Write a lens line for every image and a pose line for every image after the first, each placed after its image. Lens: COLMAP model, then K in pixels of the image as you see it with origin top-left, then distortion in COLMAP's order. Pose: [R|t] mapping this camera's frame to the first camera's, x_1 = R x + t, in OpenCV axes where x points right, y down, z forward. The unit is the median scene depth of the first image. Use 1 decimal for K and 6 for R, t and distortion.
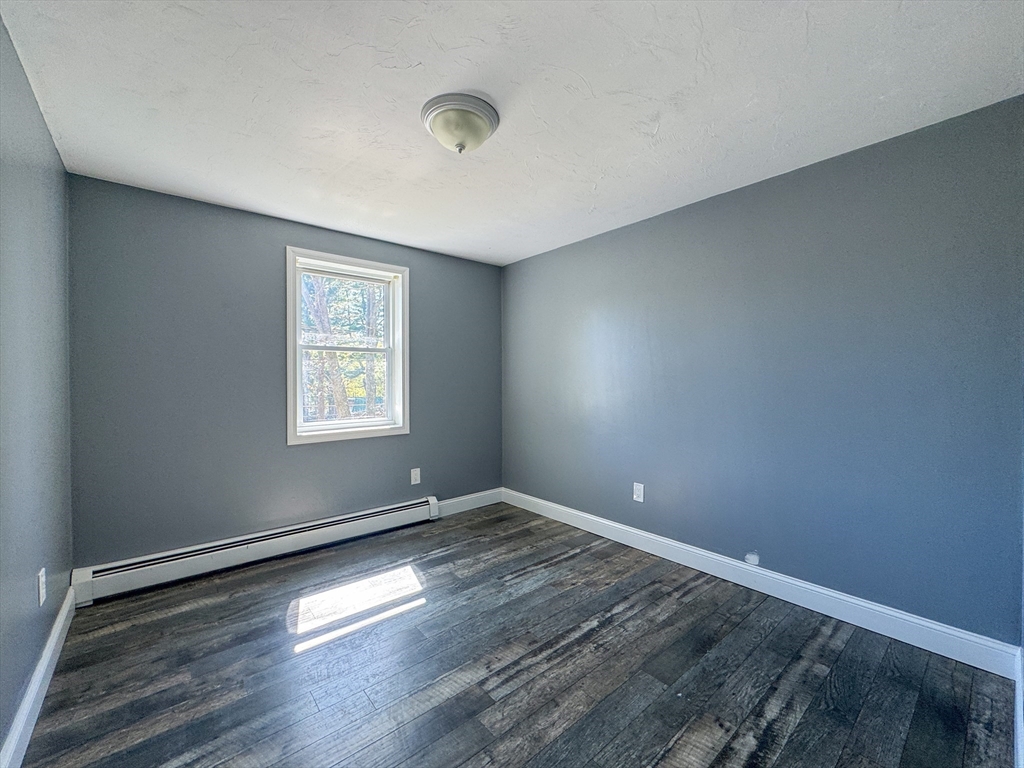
lens RADIAL K [[415.4, 0, 509.0], [0, 415.4, 382.8], [0, 0, 1]] dist [0.001066, 0.000415]
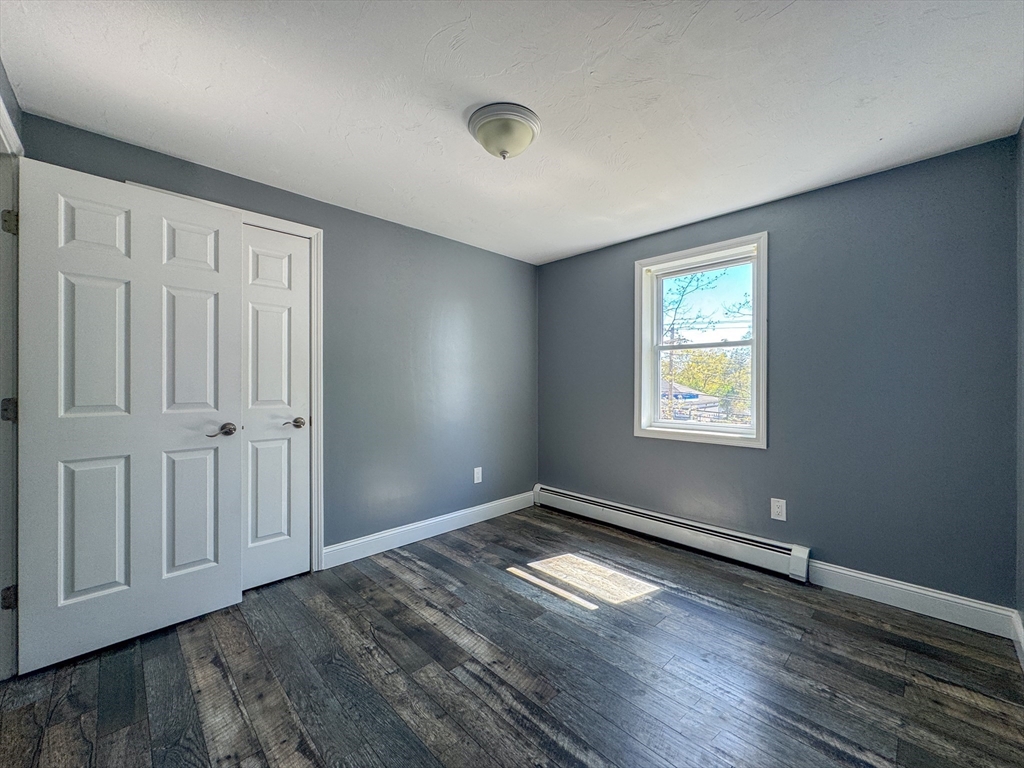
lens RADIAL K [[406.5, 0, 511.1], [0, 406.5, 382.0], [0, 0, 1]] dist [-0.001162, -0.000226]
pose [[0.077349, -0.002237, -0.997002, 0.671141], [-0.012449, 0.999917, -0.003210, 0.012255], [0.996926, 0.012660, 0.077315, 0.695172]]
